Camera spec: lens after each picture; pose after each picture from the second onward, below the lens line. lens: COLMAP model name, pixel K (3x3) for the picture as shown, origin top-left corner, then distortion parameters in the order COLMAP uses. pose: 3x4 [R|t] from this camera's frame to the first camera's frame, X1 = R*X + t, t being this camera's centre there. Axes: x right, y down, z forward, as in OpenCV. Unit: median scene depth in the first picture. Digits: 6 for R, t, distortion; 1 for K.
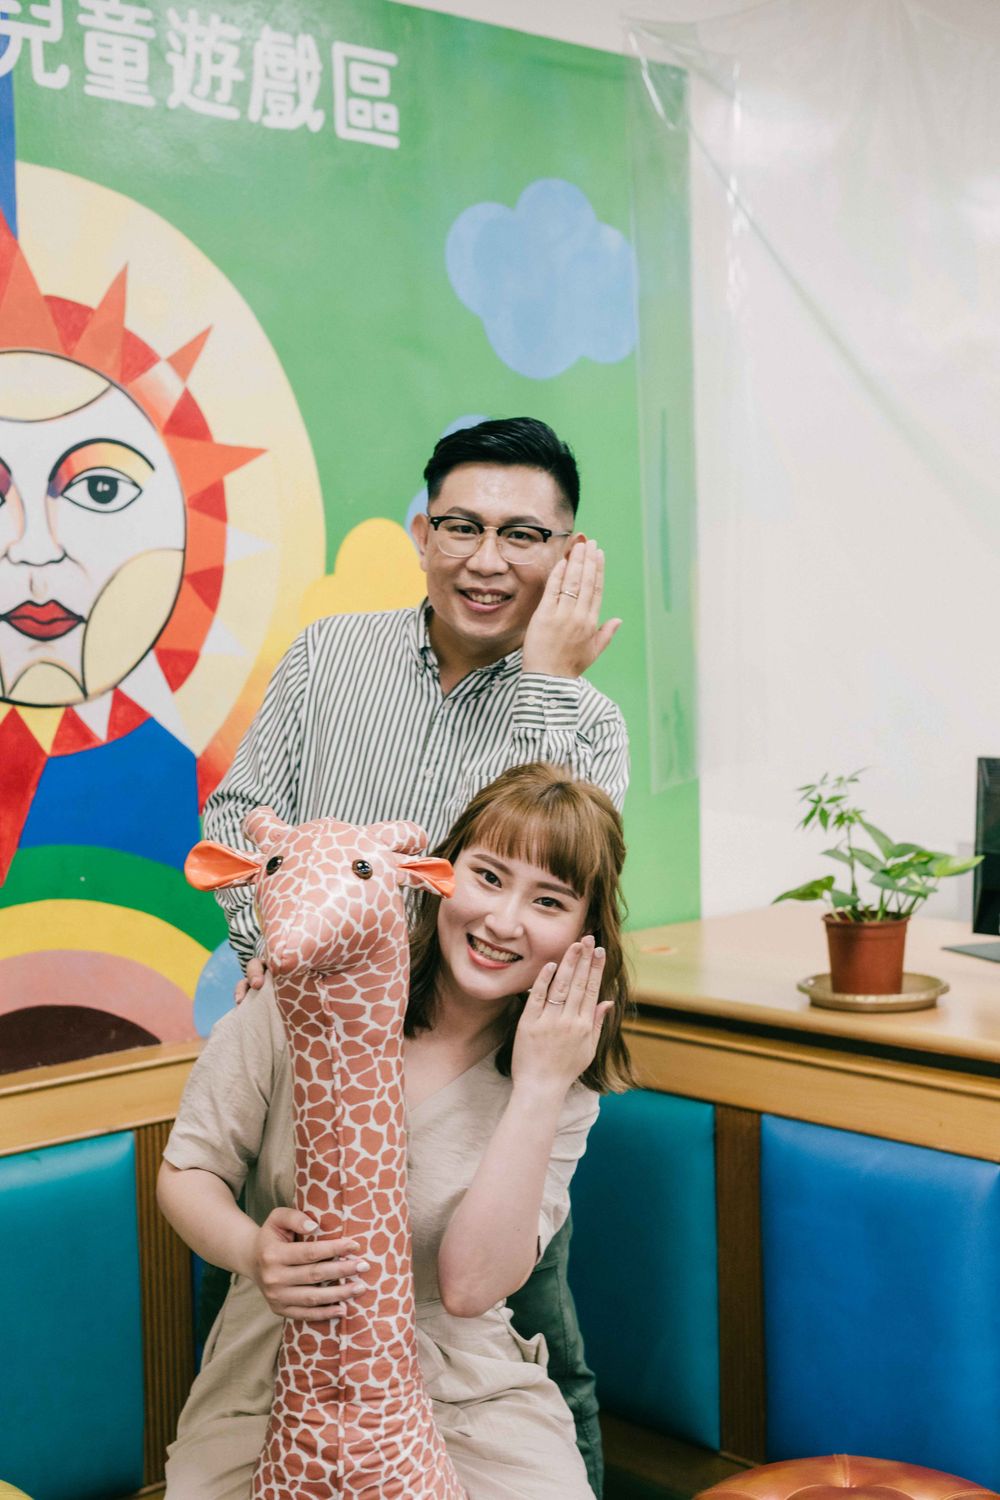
lens RADIAL K [[2122.0, 0, 500.0], [0, 2122.0, 750.0], [0, 0, 1]] dist [0.013478, 0.010957]
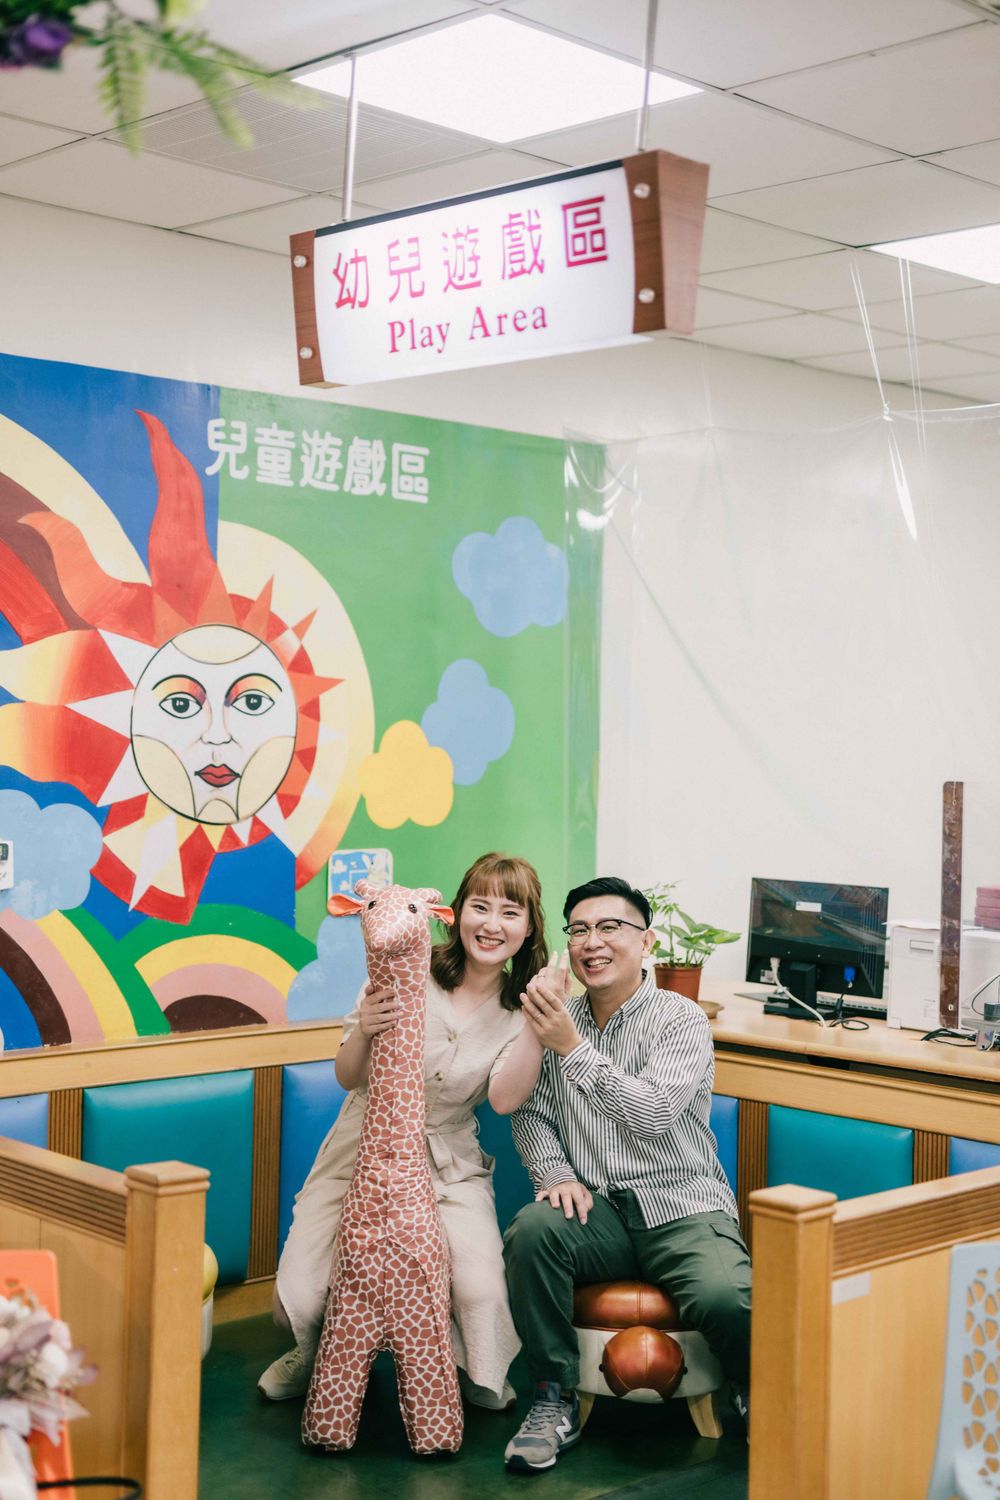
lens RADIAL K [[2122.0, 0, 500.0], [0, 2122.0, 750.0], [0, 0, 1]] dist [0.013478, 0.010957]
pose [[0.998790, 0.045129, 0.019543, -0.015996], [-0.043889, 0.997243, -0.059837, 0.012913], [-0.022190, 0.058907, 0.998017, -0.755543]]
